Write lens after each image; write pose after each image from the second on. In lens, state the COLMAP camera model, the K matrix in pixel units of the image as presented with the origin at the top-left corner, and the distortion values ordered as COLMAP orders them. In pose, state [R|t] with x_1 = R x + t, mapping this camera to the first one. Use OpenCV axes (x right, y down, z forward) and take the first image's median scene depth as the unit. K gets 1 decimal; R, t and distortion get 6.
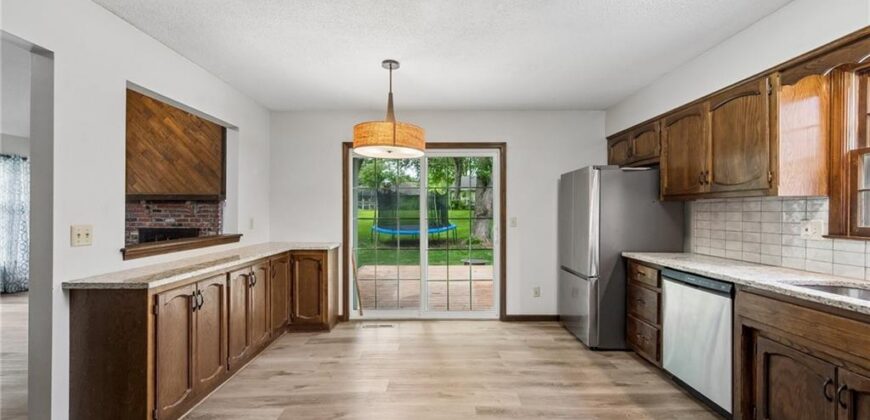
lens RADIAL K [[347.0, 0, 435.0], [0, 347.0, 210.0], [0, 0, 1]] dist [0.000212, -0.000085]
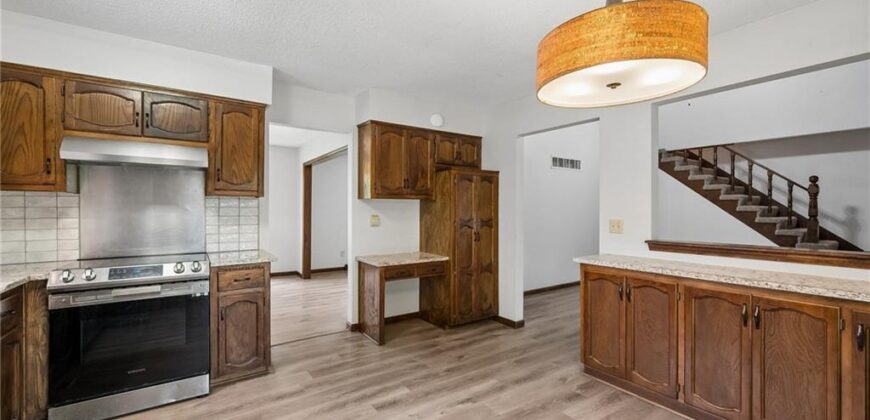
lens RADIAL K [[359.9, 0, 435.0], [0, 359.9, 210.0], [0, 0, 1]] dist [-0.000284, -0.000073]
pose [[-0.818409, -0.002080, -0.574632, 0.251058], [0.000522, 0.999990, -0.004363, 0.002192], [0.574635, -0.003870, -0.818400, 0.864510]]
